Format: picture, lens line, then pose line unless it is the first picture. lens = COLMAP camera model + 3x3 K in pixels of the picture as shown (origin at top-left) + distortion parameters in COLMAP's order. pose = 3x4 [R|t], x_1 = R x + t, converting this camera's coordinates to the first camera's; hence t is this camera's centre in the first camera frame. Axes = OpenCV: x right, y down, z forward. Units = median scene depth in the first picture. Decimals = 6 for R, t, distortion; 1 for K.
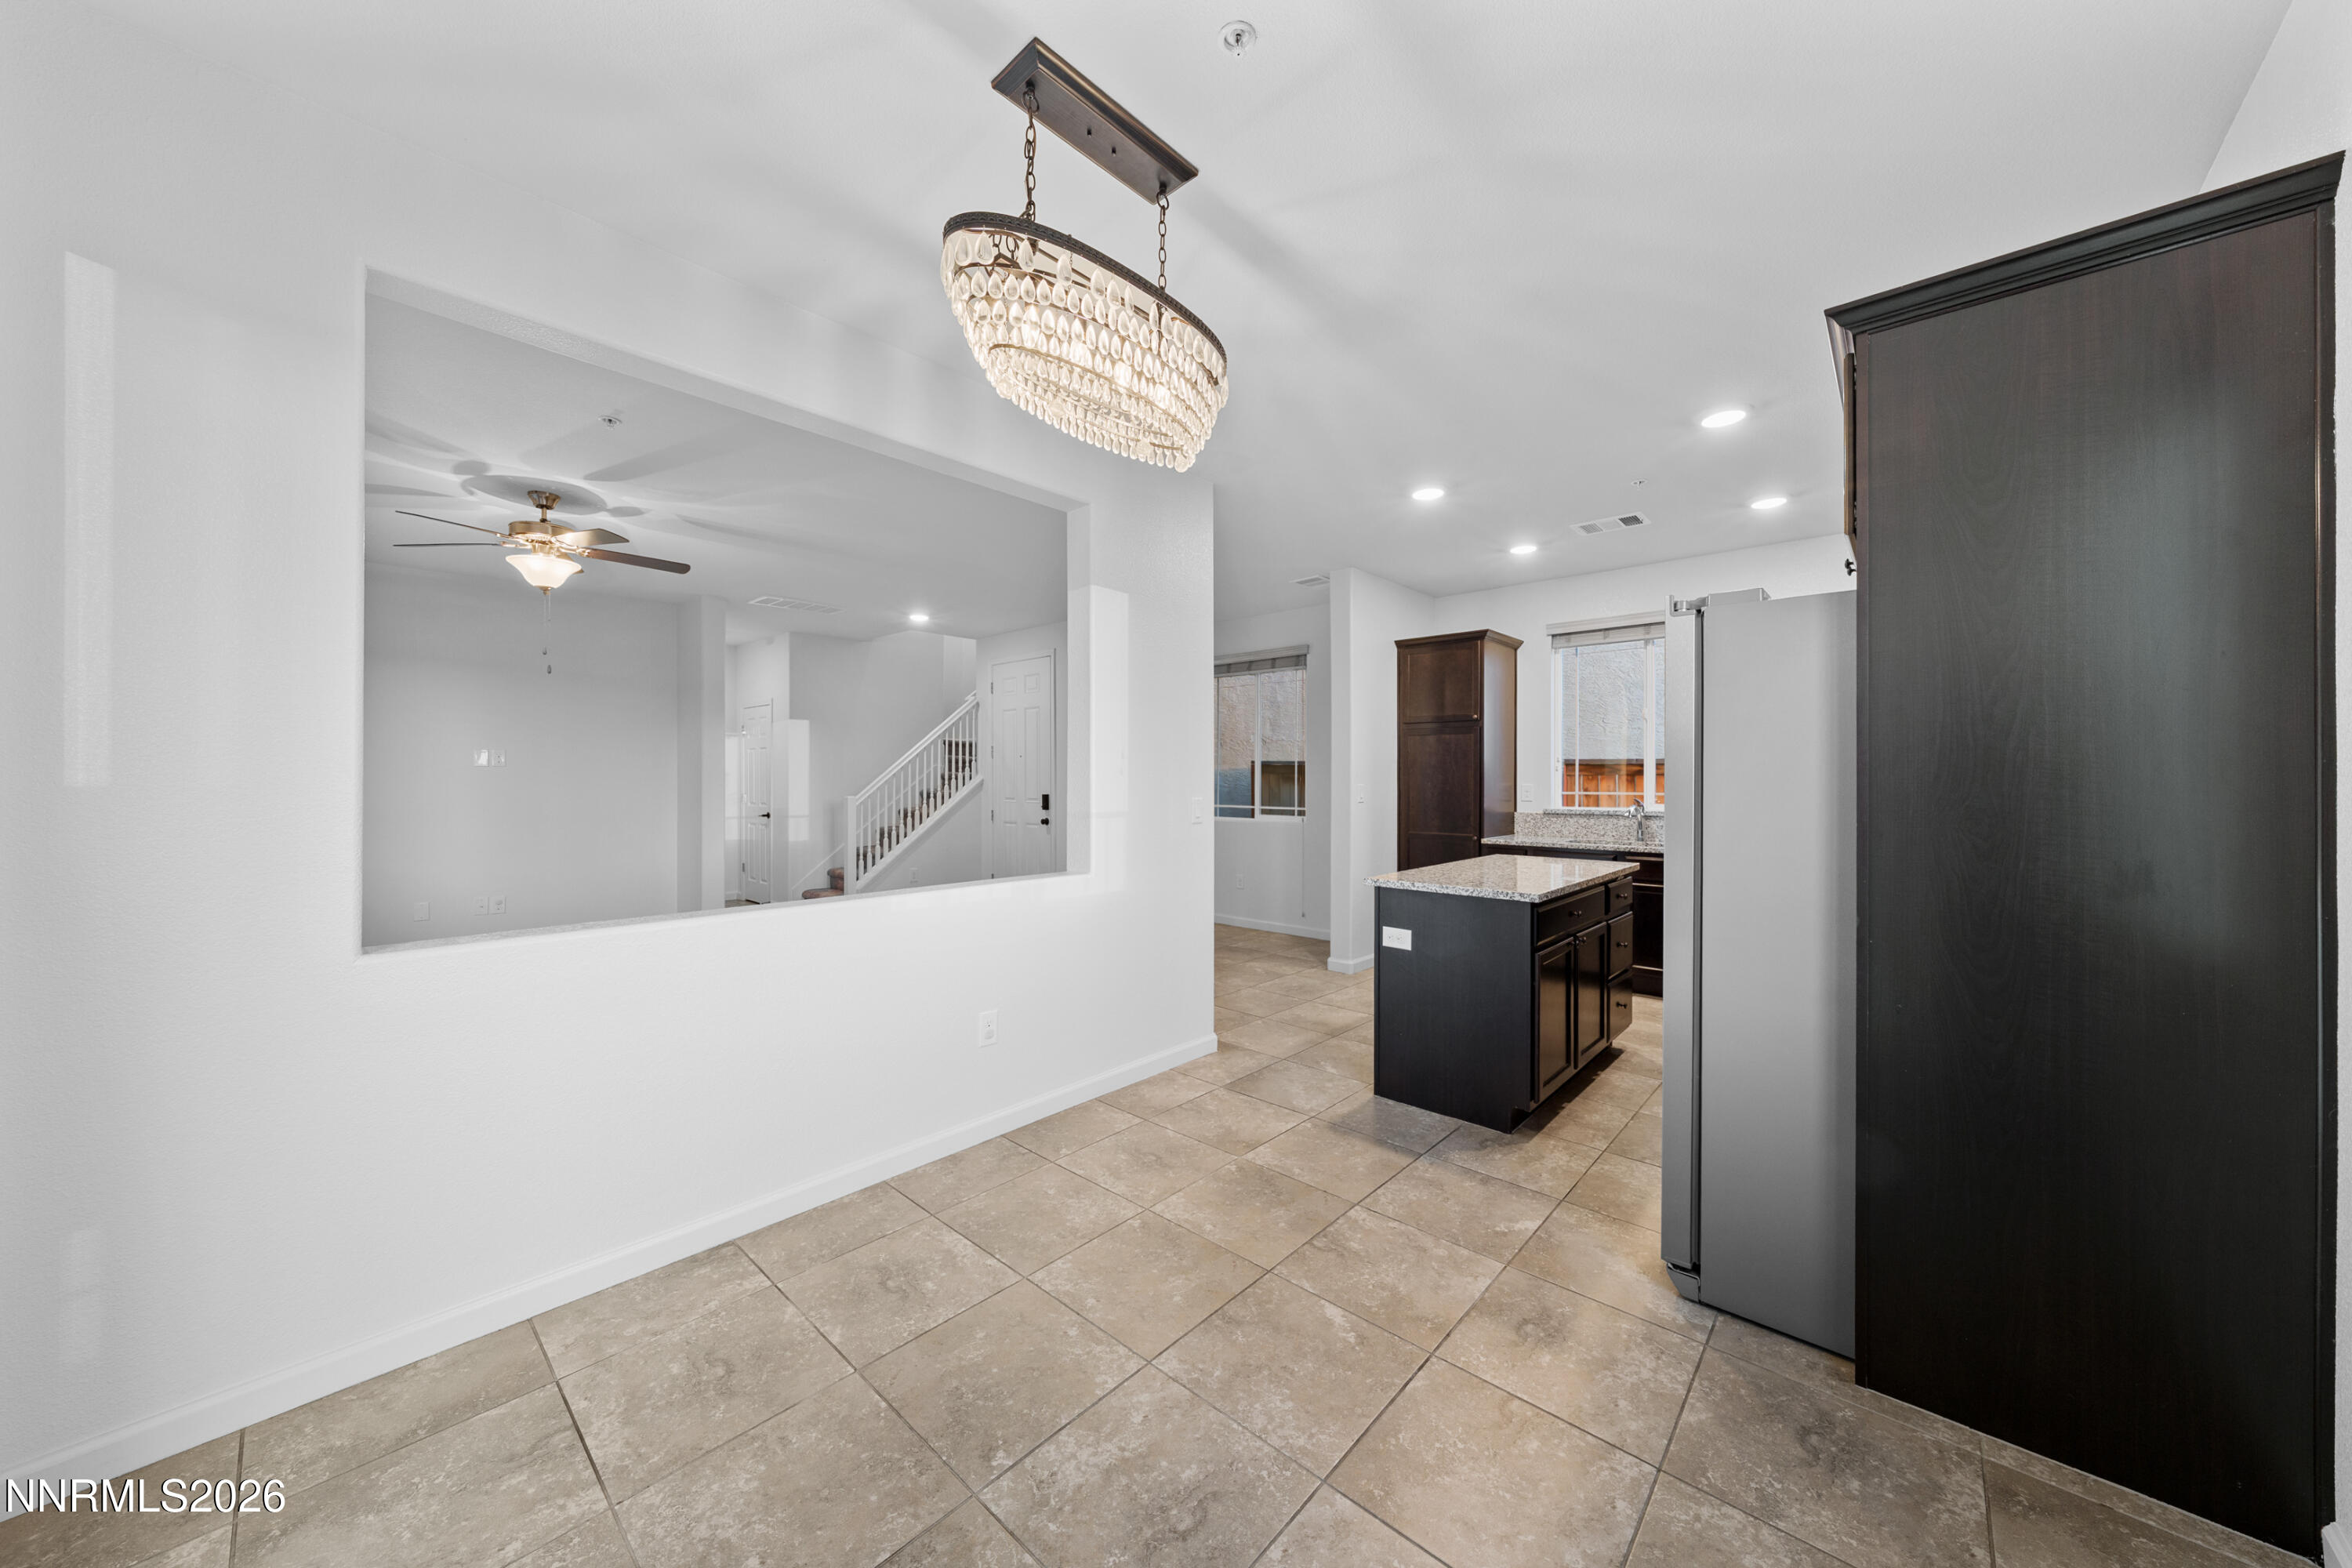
lens RADIAL K [[790.1, 0, 1211.1], [0, 790.1, 785.7], [0, 0, 1]] dist [-0.002631, -0.000169]
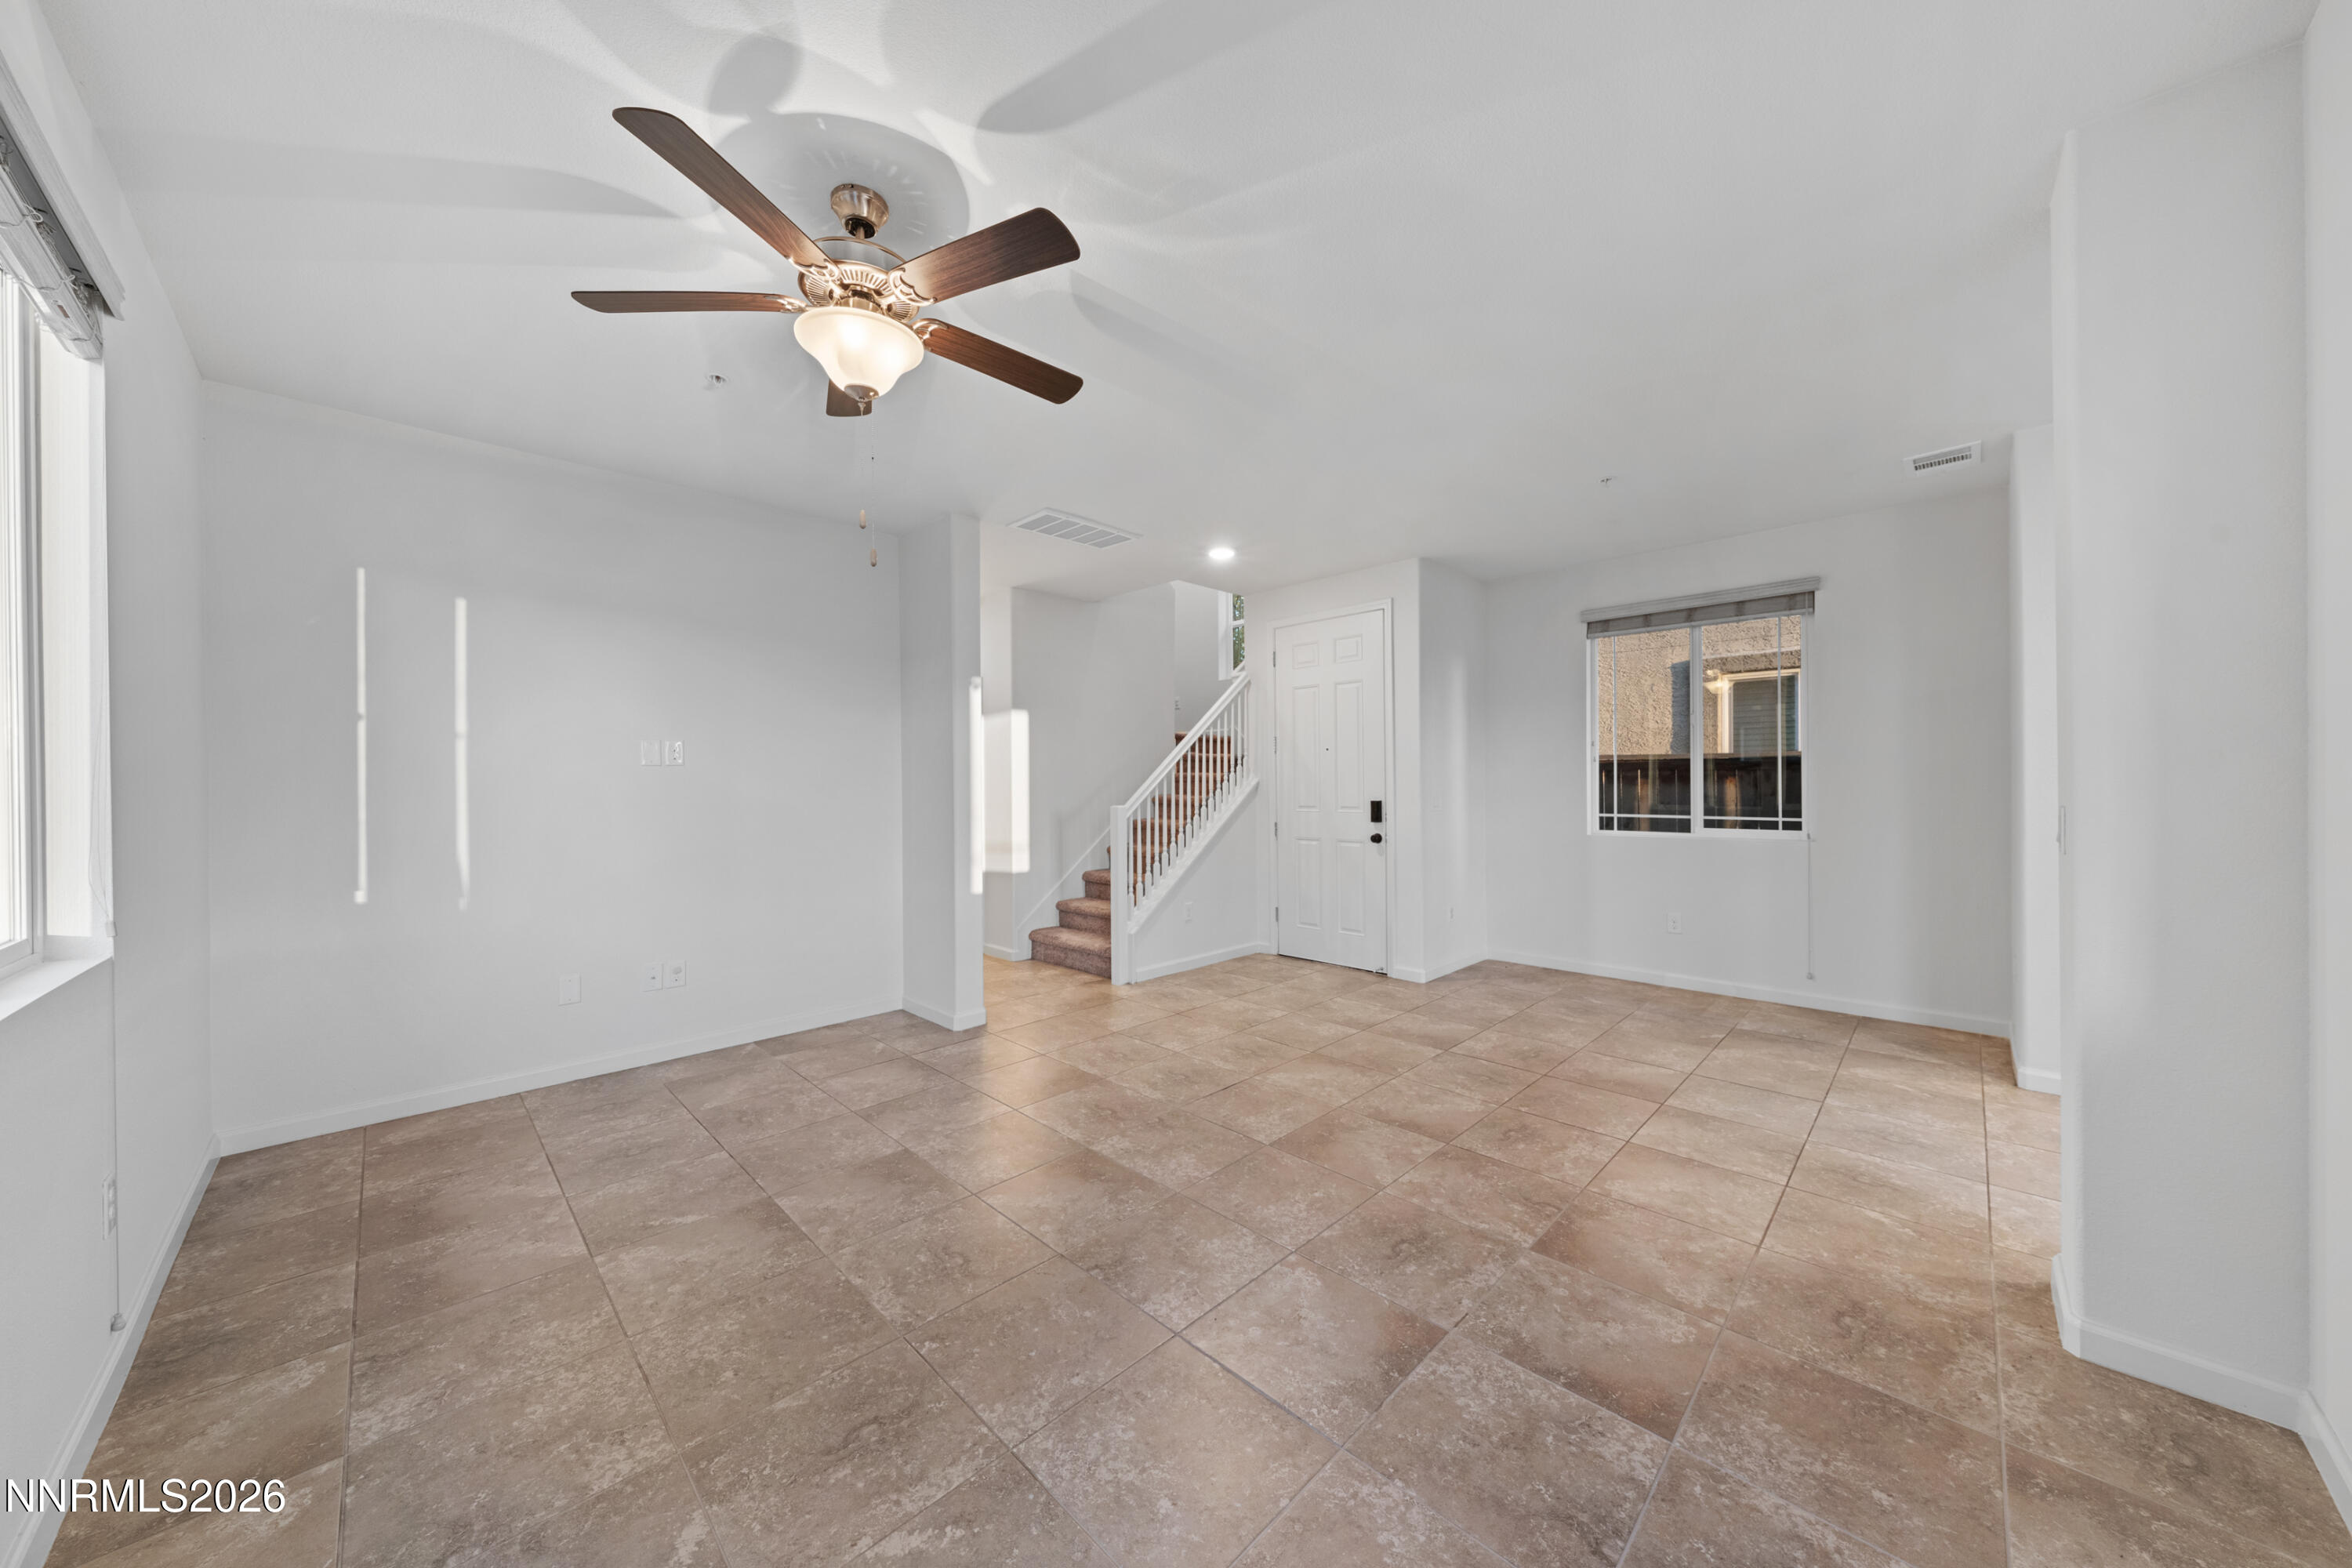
lens RADIAL K [[790.1, 0, 1187.3], [0, 790.1, 791.1], [0, 0, 1]] dist [-0.002631, -0.000169]
pose [[0.998904, -0.011186, -0.045443, -0.454039], [0.011727, 0.999863, 0.011658, -0.011111], [0.045306, -0.012179, 0.998899, 0.355088]]
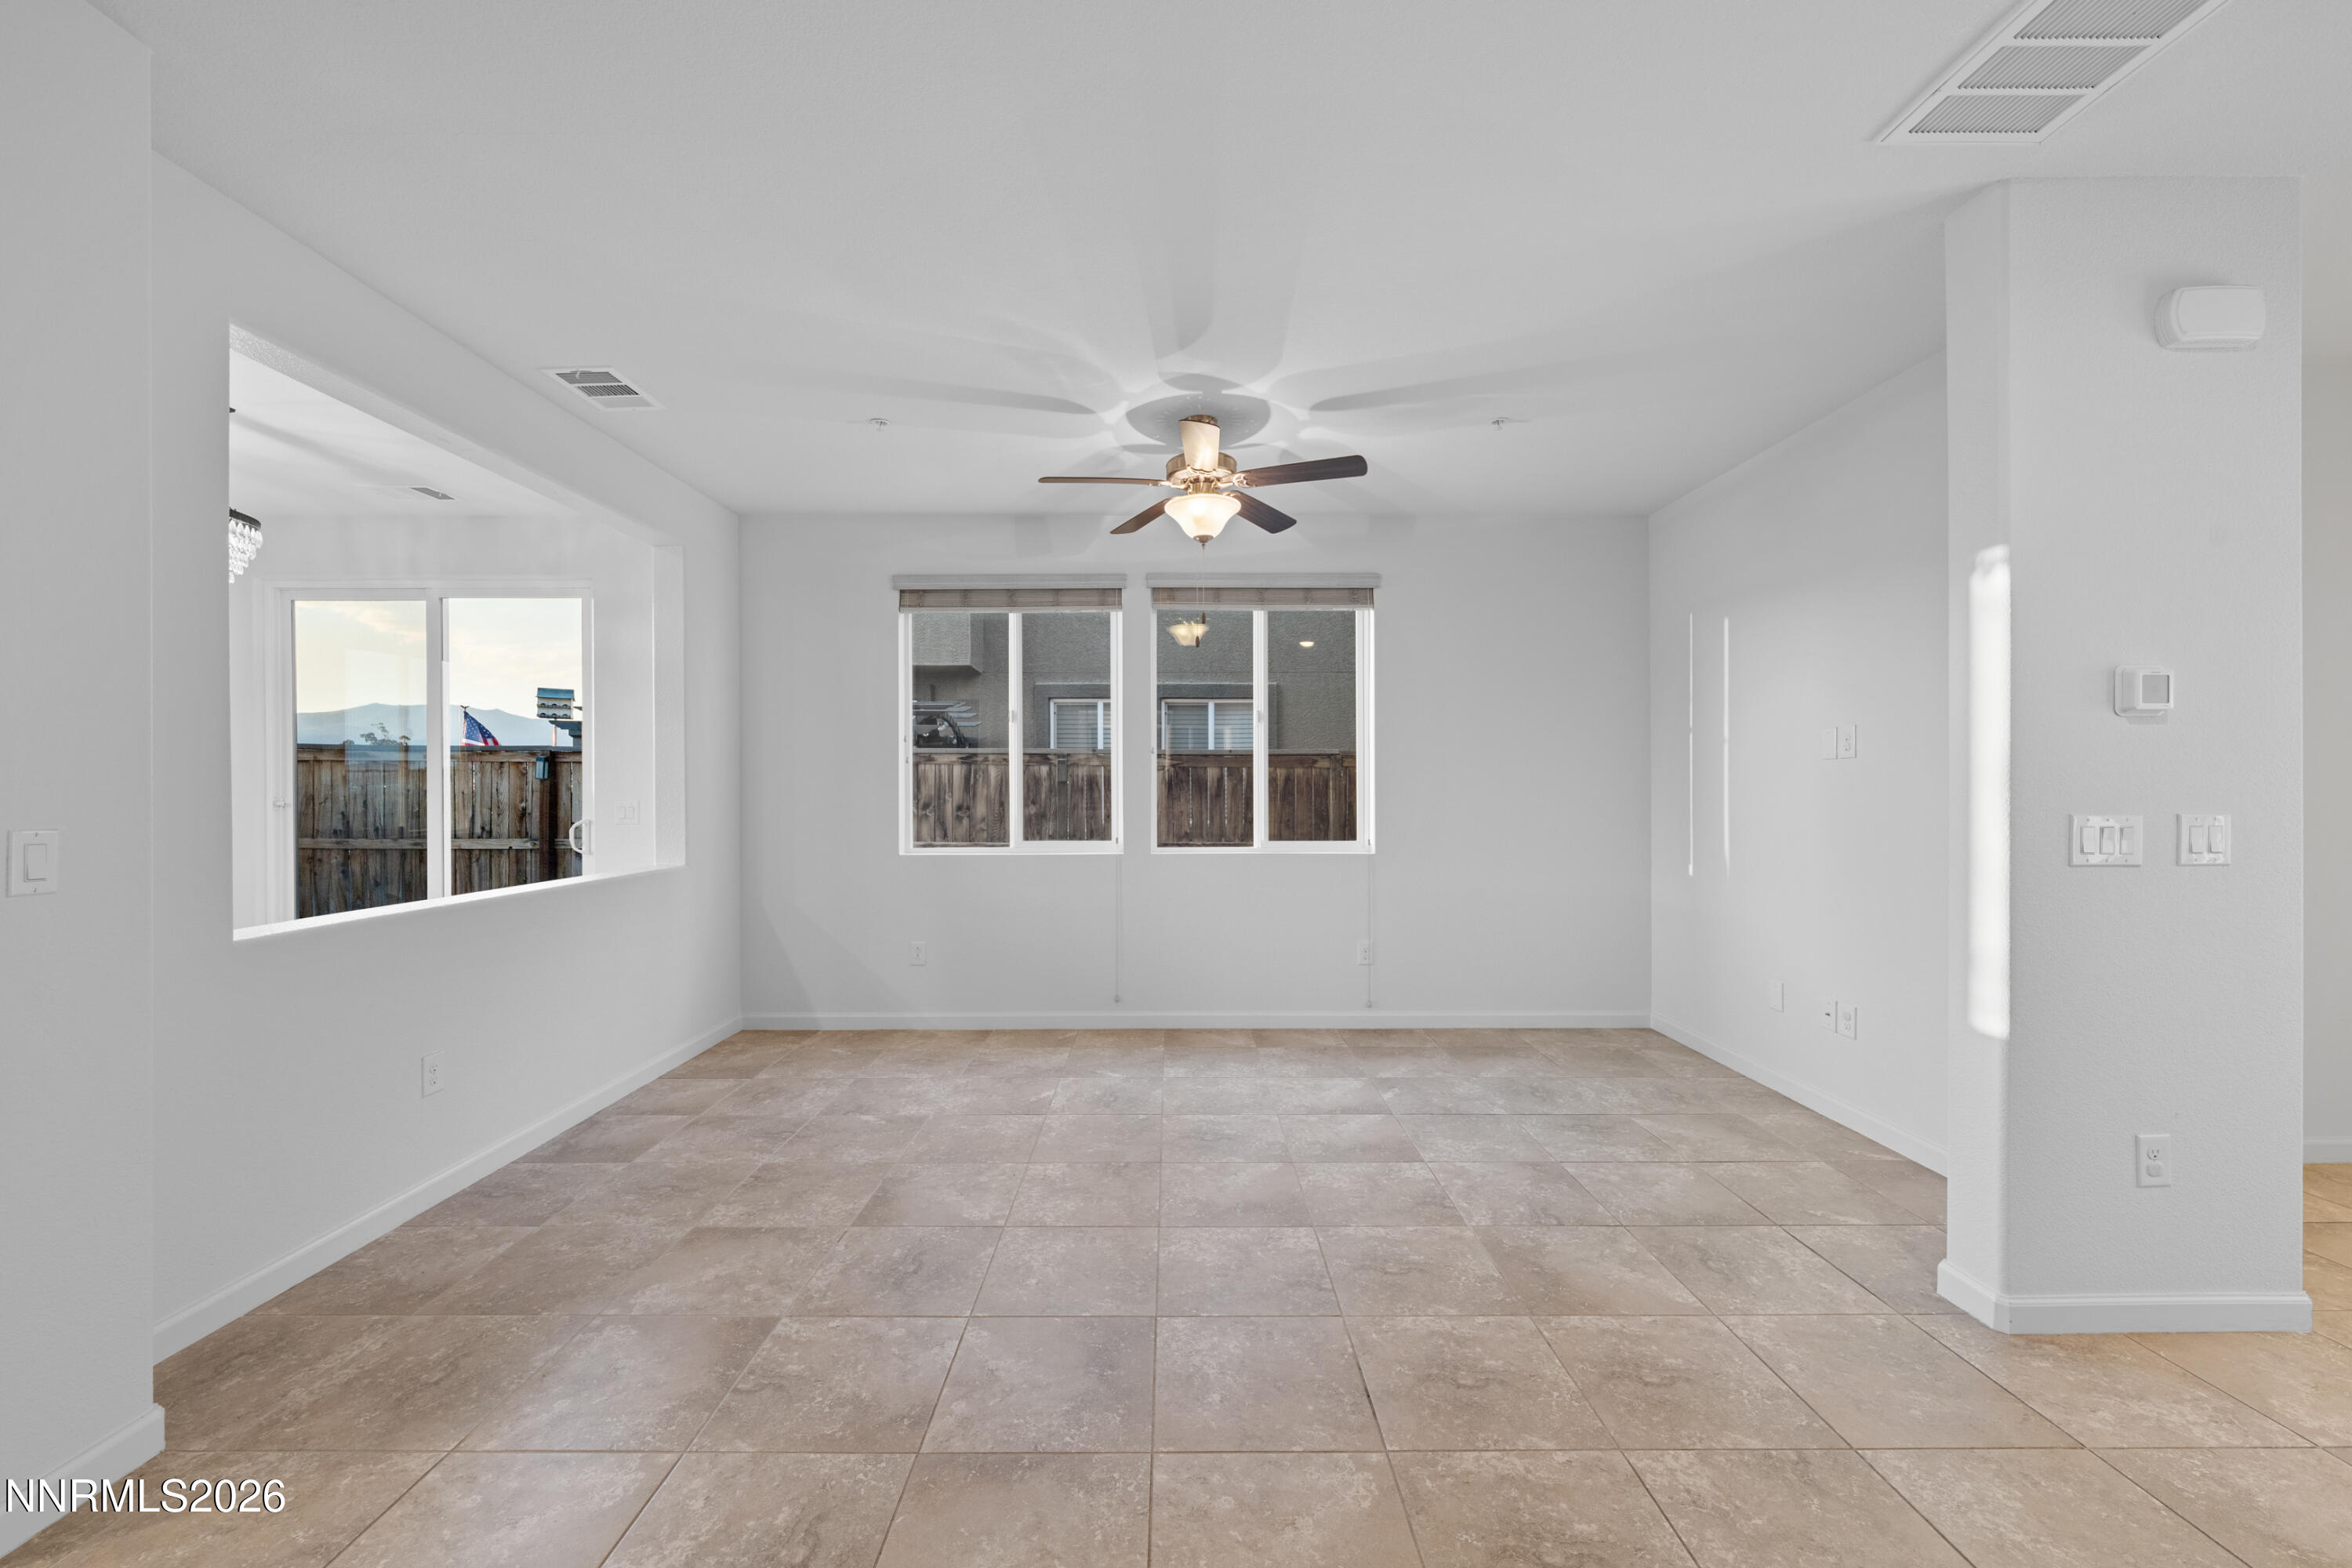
lens RADIAL K [[906.0, 0, 1161.1], [0, 906.0, 785.0], [0, 0, 1]] dist [-0.002026, -0.000743]
pose [[-0.749398, -0.003727, -0.662109, -0.165924], [-0.001174, 0.999990, -0.004300, -0.009071], [0.662119, -0.002445, -0.749395, 1.160035]]
